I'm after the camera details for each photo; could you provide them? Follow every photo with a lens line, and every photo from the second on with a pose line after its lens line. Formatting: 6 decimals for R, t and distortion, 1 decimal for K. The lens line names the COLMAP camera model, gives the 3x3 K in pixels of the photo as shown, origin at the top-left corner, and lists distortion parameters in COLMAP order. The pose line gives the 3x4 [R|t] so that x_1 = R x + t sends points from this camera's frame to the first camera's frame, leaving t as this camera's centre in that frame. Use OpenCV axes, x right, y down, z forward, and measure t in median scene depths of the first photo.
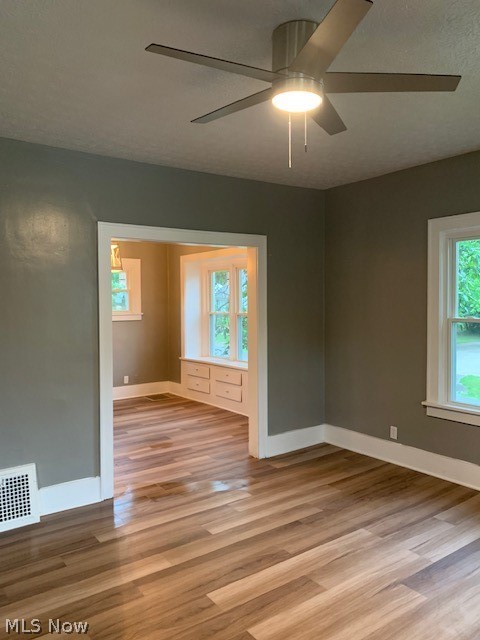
lens RADIAL K [[491.0, 0, 239.8], [0, 491.0, 317.3], [0, 0, 1]] dist [0.019049, -0.015216]
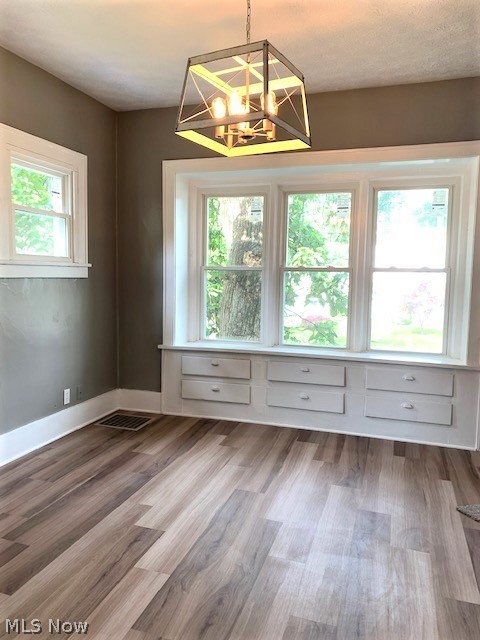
lens RADIAL K [[491.0, 0, 239.8], [0, 491.0, 317.3], [0, 0, 1]] dist [0.019049, -0.015216]
pose [[0.808345, -0.028965, 0.587996, -0.393863], [-0.006461, 0.998292, 0.058060, 0.017107], [-0.588674, -0.050732, 0.806777, 0.516095]]
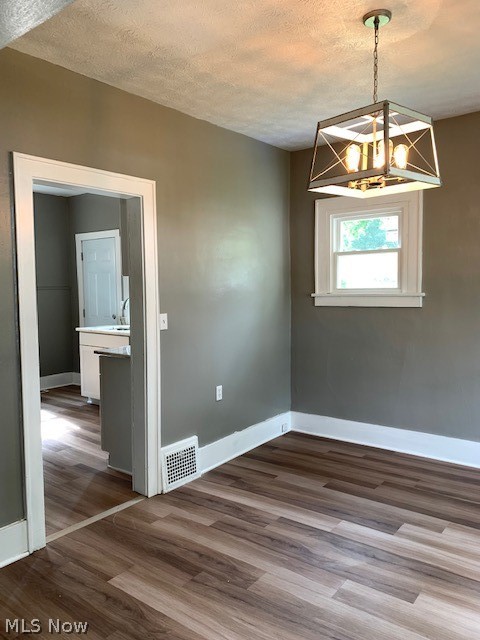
lens RADIAL K [[491.0, 0, 239.8], [0, 491.0, 317.3], [0, 0, 1]] dist [0.019049, -0.015216]
pose [[0.272493, 0.061772, -0.960173, 0.066867], [-0.025986, 0.998045, 0.056834, -0.002952], [0.961807, 0.009464, 0.273566, 0.588008]]
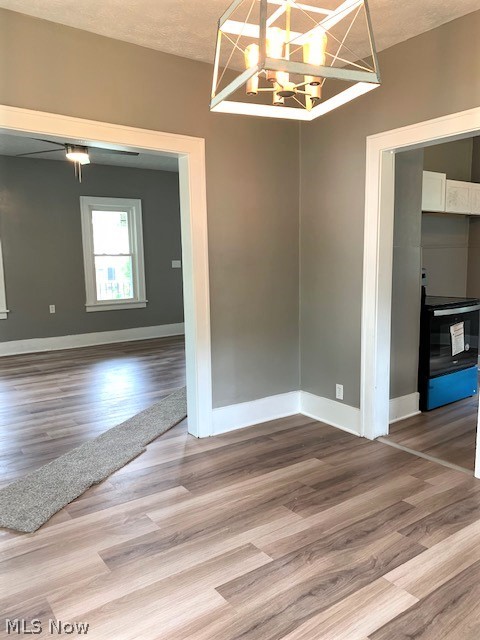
lens RADIAL K [[491.0, 0, 239.8], [0, 491.0, 317.3], [0, 0, 1]] dist [0.019049, -0.015216]
pose [[-0.999745, 0.020660, 0.009115, -0.192346], [0.021879, 0.986129, 0.164534, -0.007321], [-0.005589, 0.164691, -0.986329, 1.002742]]
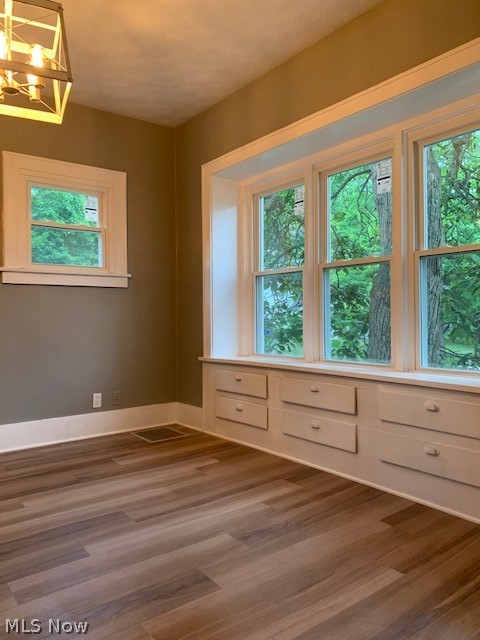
lens RADIAL K [[491.0, 0, 239.8], [0, 491.0, 317.3], [0, 0, 1]] dist [0.019049, -0.015216]
pose [[0.999541, -0.000331, 0.030300, -0.099848], [0.001178, 0.999609, -0.027923, 0.055672], [-0.030279, 0.027946, 0.999151, 0.491053]]
